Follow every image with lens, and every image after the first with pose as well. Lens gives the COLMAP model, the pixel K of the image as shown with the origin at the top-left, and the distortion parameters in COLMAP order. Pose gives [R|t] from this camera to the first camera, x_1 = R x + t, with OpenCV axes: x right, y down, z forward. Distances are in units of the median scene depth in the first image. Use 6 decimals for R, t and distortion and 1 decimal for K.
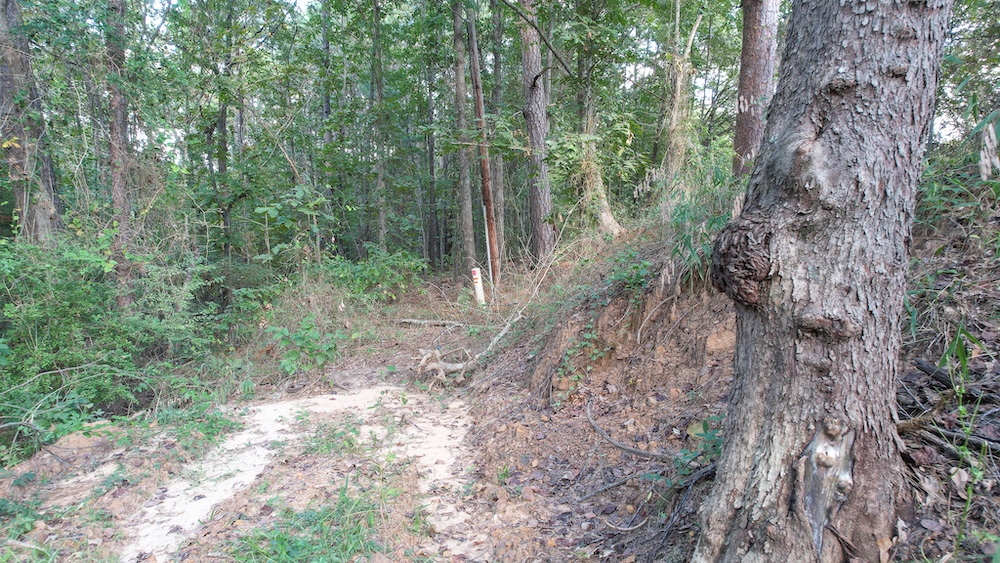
lens RADIAL K [[650.4, 0, 505.5], [0, 650.4, 278.5], [0, 0, 1]] dist [-0.030391, 0.001573]
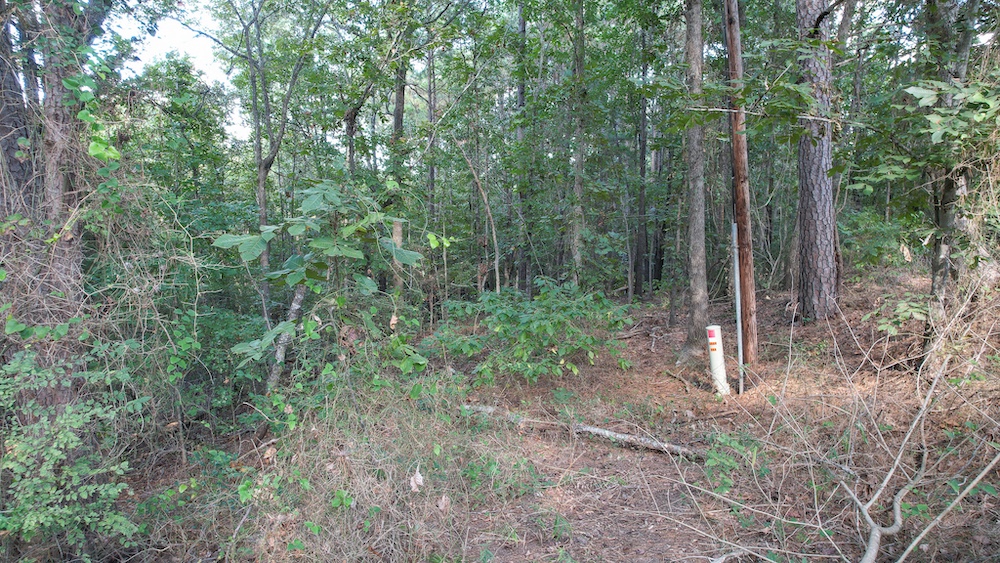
lens RADIAL K [[650.4, 0, 504.0], [0, 650.4, 287.0], [0, 0, 1]] dist [-0.030391, 0.001573]
pose [[0.950599, 0.043344, -0.307381, -0.039734], [-0.042660, 0.999050, 0.008945, -0.041299], [0.307476, 0.004610, 0.951545, 0.308213]]
